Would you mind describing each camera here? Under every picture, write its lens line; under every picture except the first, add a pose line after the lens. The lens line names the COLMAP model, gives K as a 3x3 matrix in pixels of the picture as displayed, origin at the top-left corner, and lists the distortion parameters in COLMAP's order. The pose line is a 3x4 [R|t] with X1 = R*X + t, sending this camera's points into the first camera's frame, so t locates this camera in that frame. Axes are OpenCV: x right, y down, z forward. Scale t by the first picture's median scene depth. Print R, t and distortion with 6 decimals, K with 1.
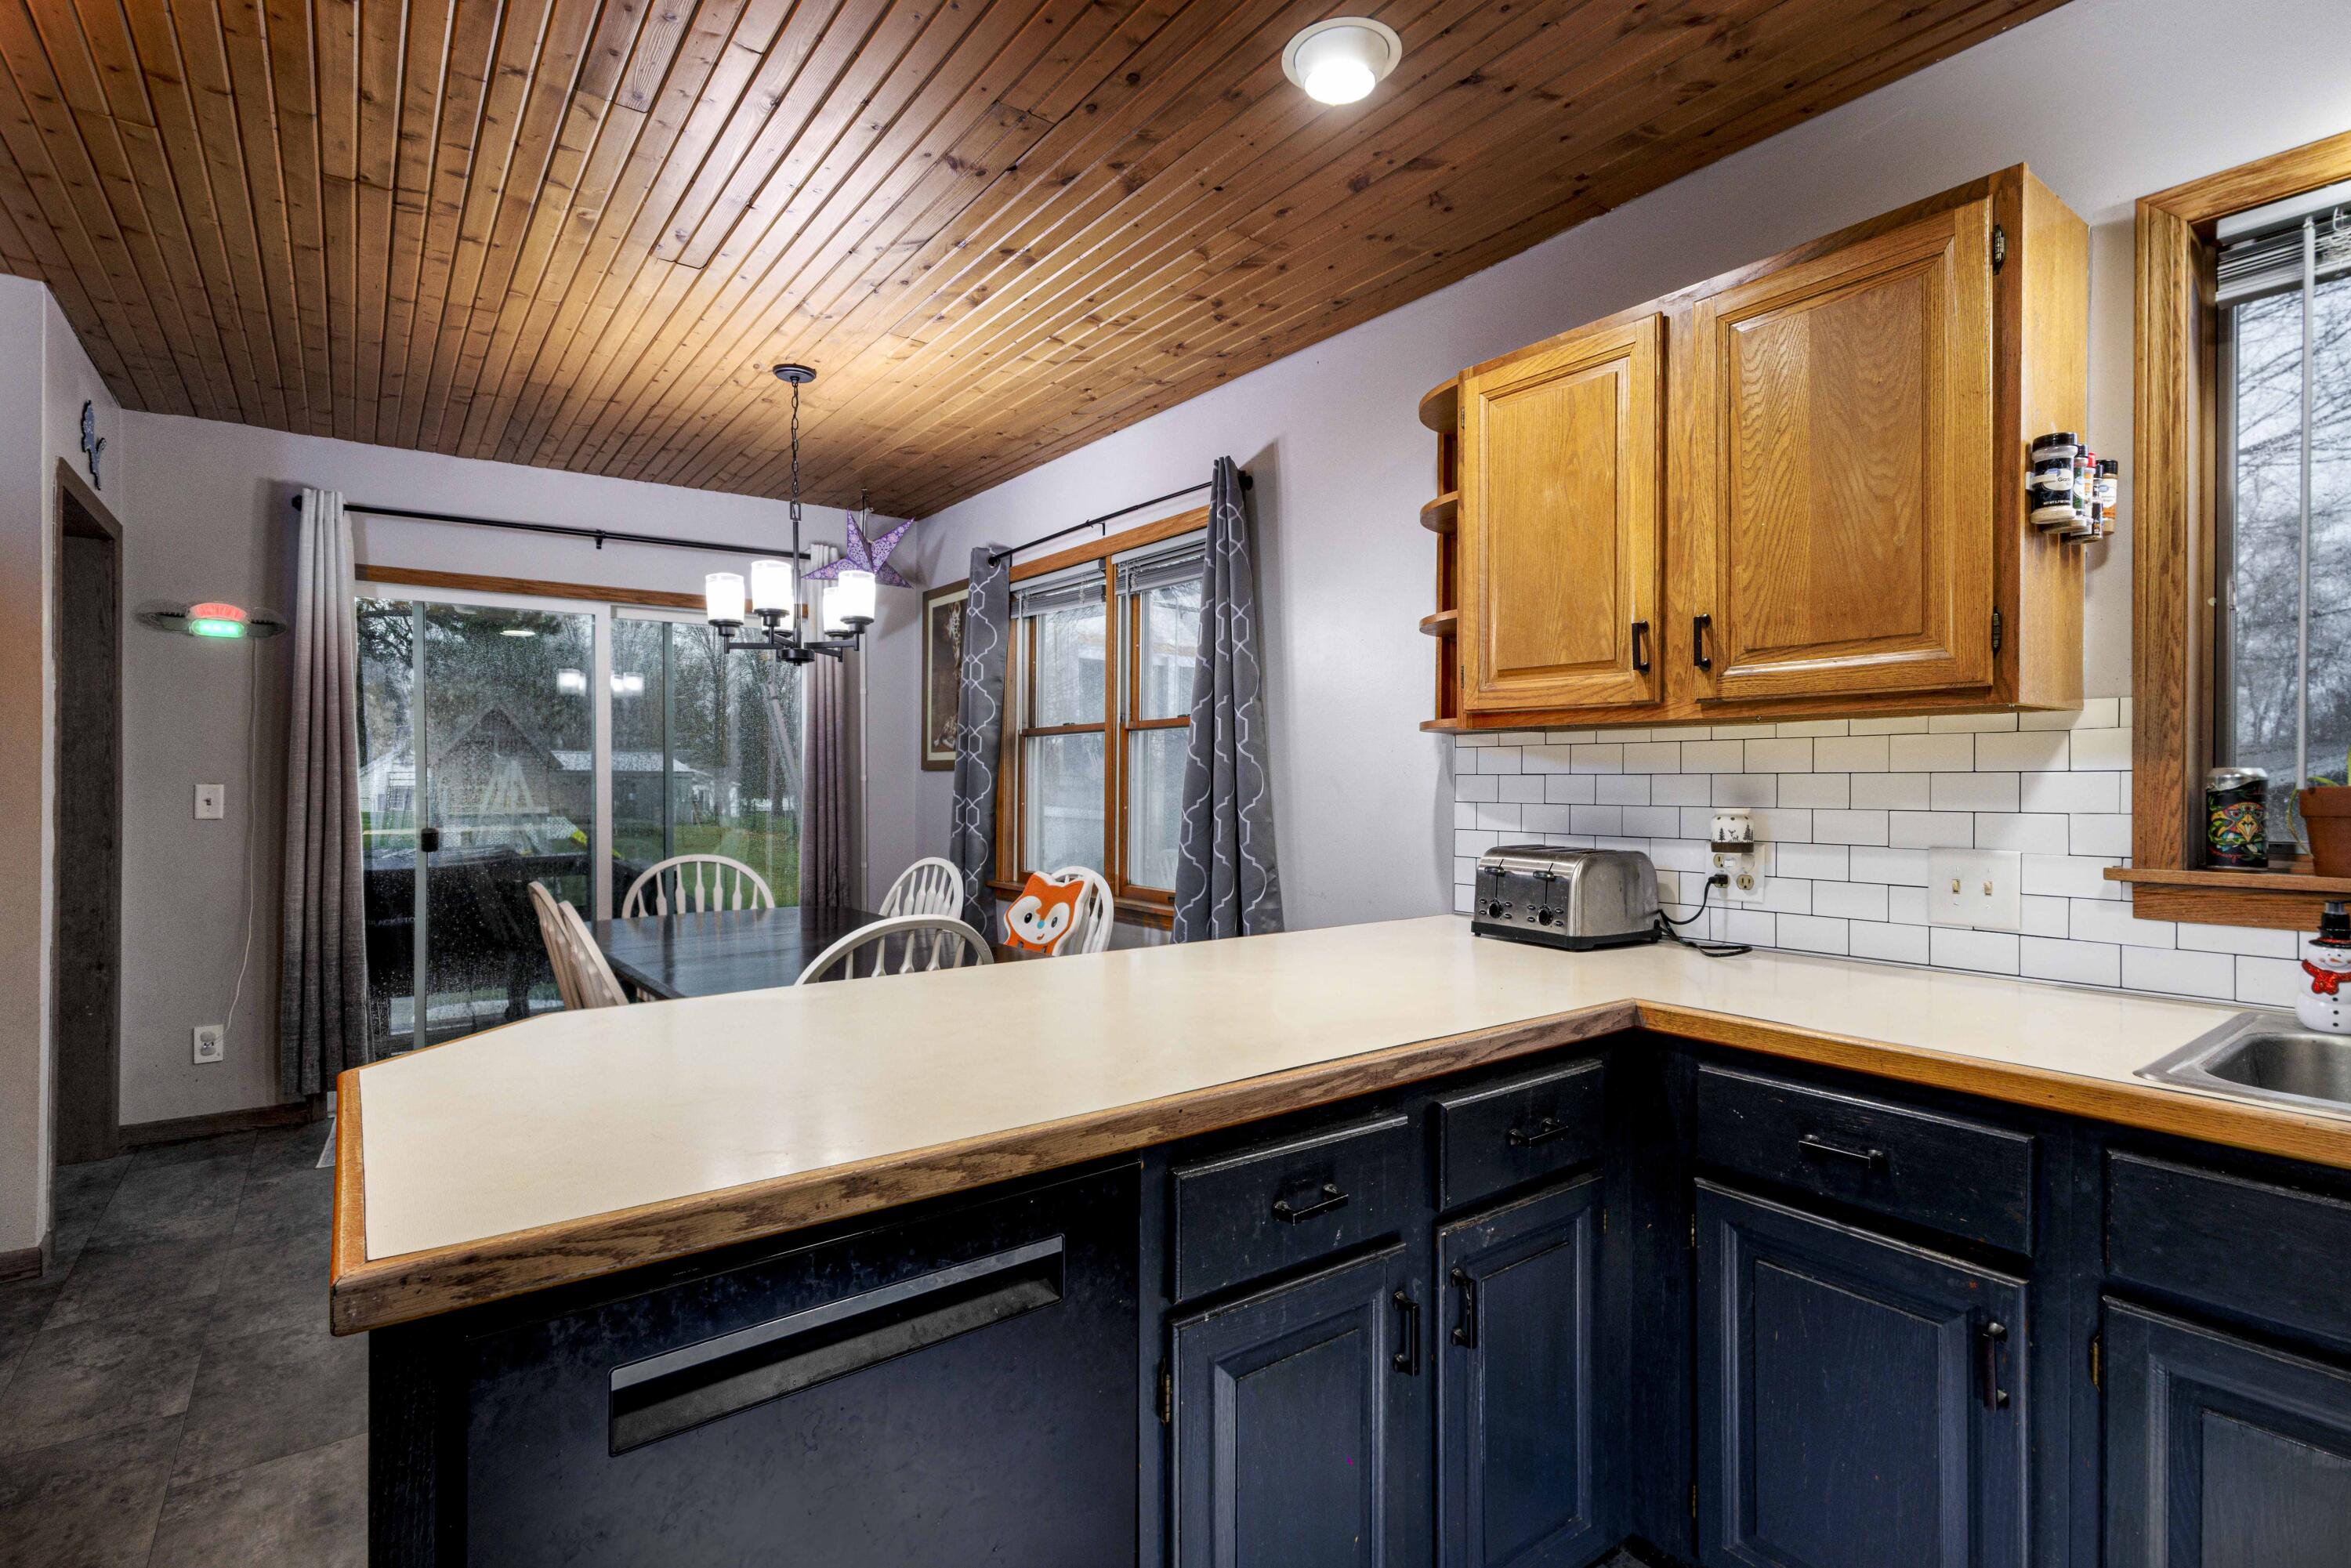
lens RADIAL K [[1110.3, 0, 1173.7], [0, 1110.3, 780.9], [0, 0, 1]] dist [0.004181, 0.000331]
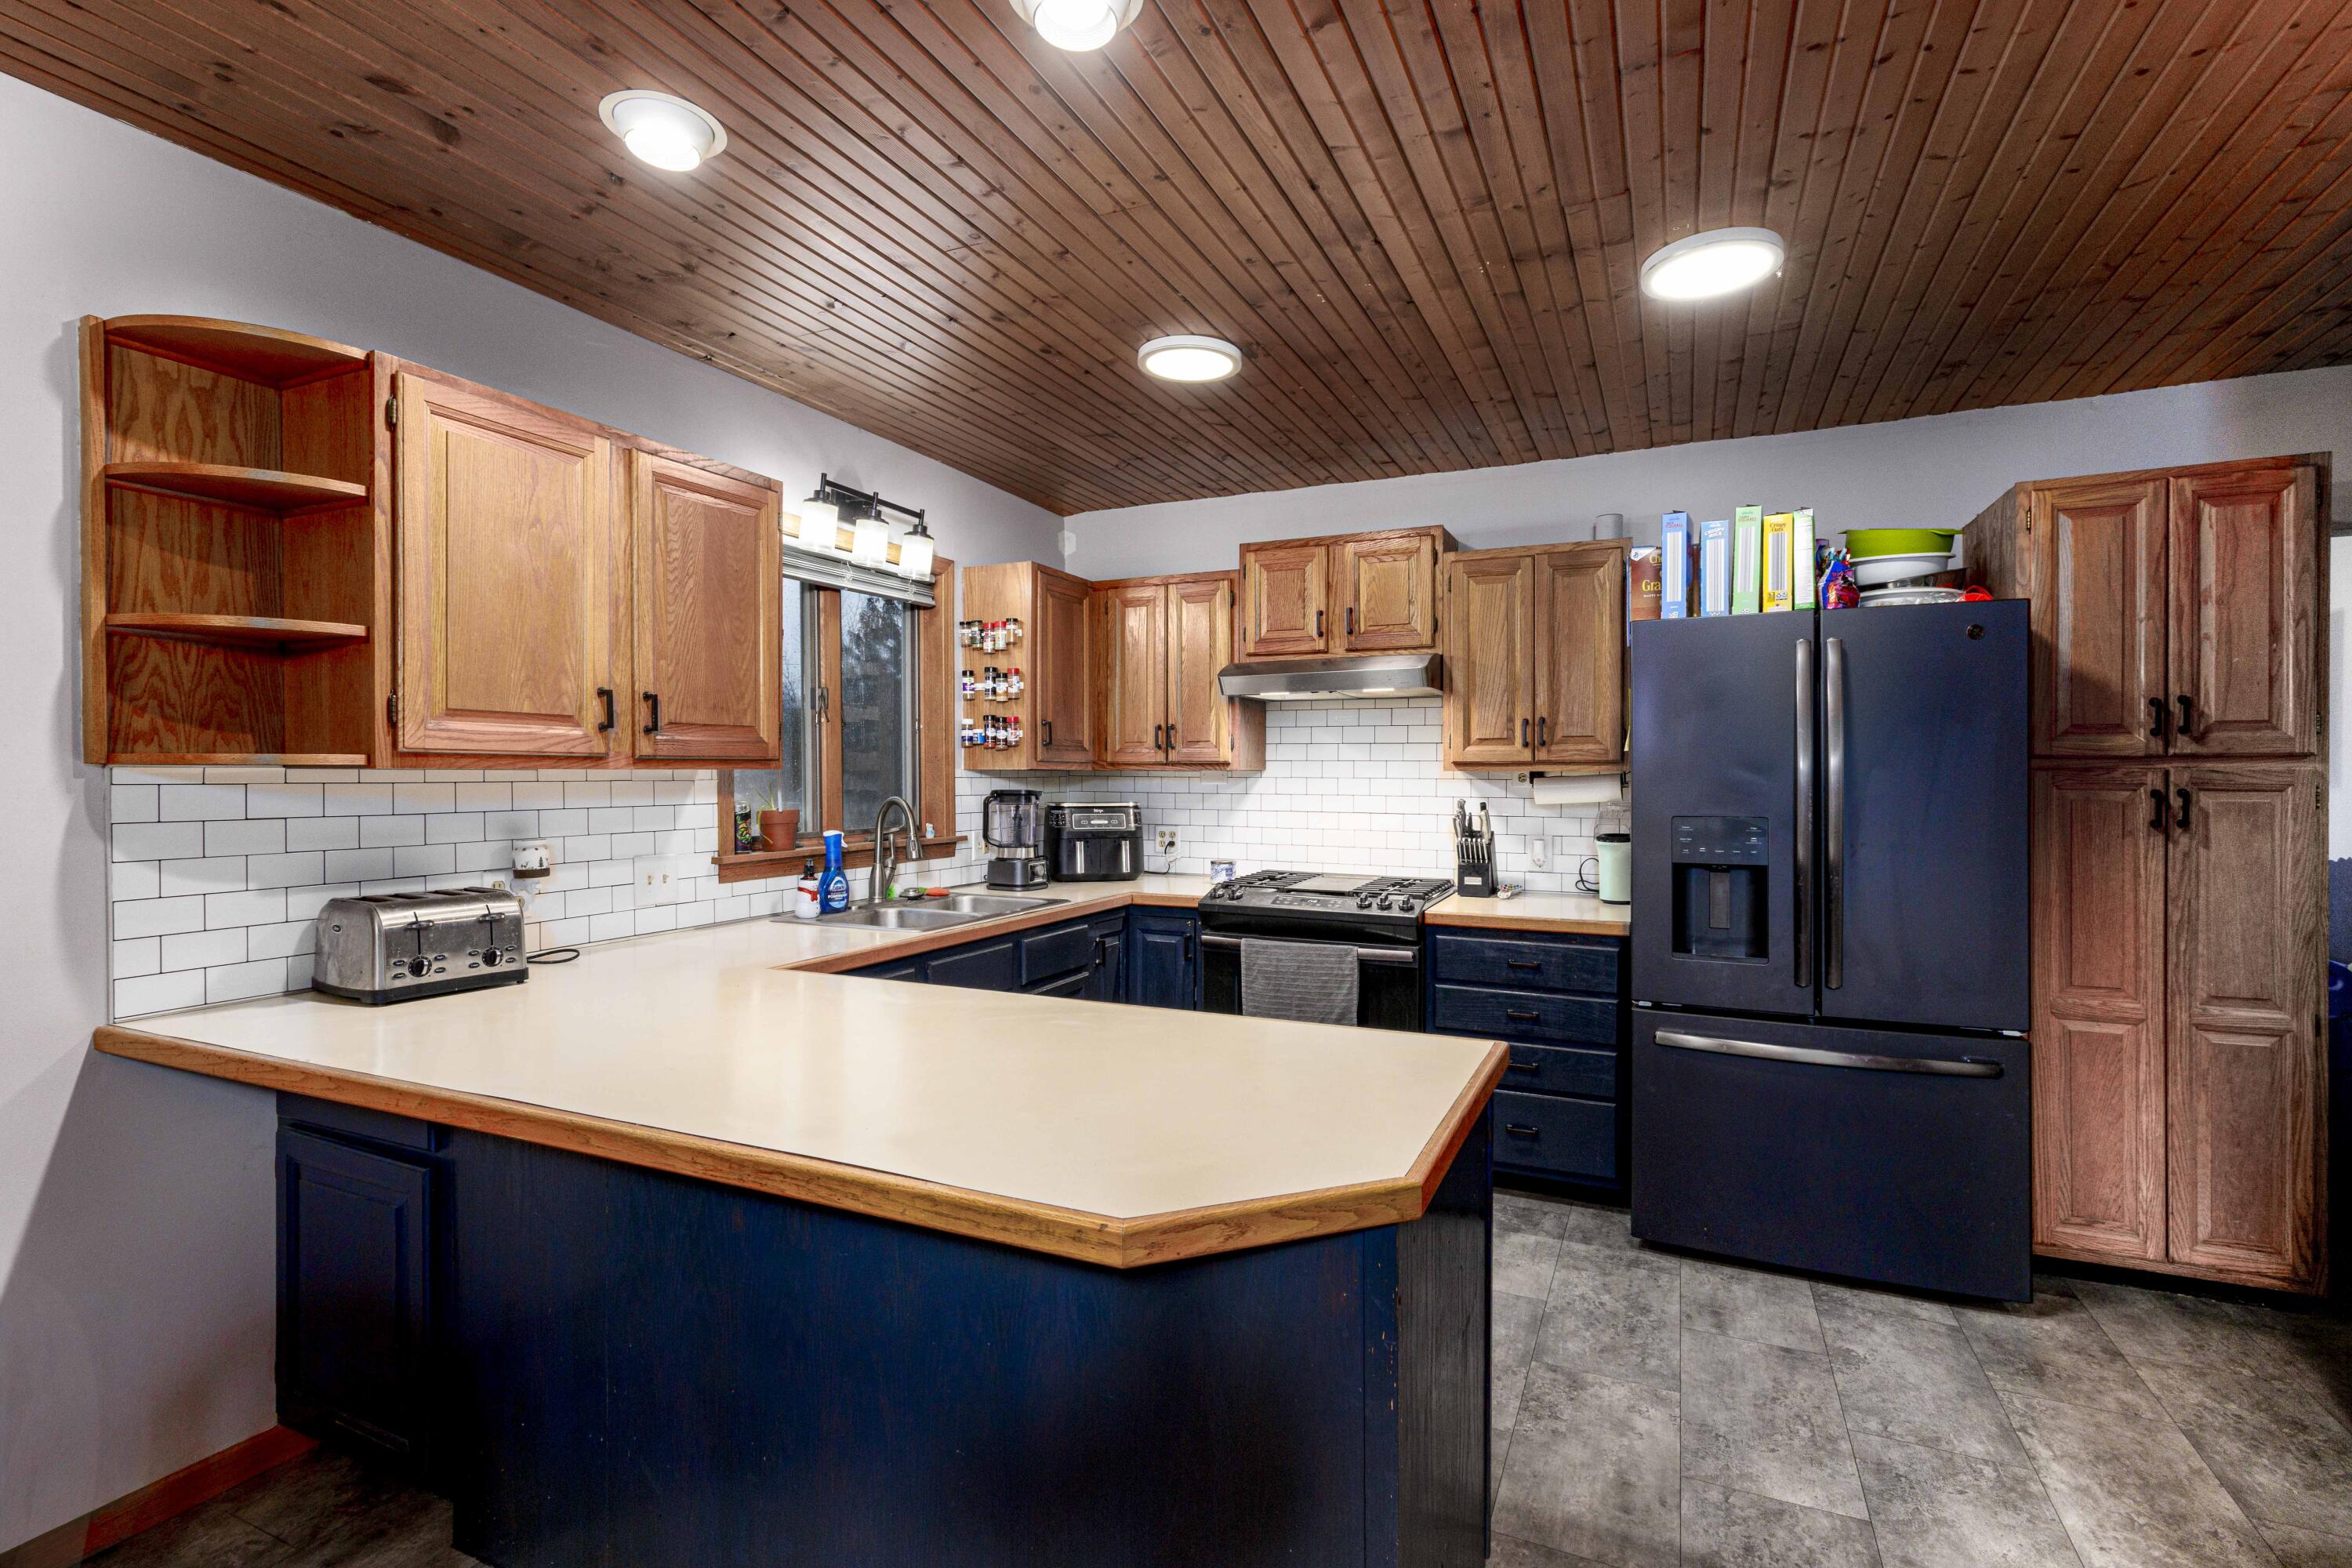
lens RADIAL K [[1082.0, 0, 1178.1], [0, 1082.0, 771.9], [0, 0, 1]] dist [-0.000231, 0.000240]
pose [[-0.478910, 0.001575, 0.877862, -0.876678], [0.002205, 0.999997, -0.000591, -0.047984], [-0.877861, 0.001652, -0.478912, 0.976127]]
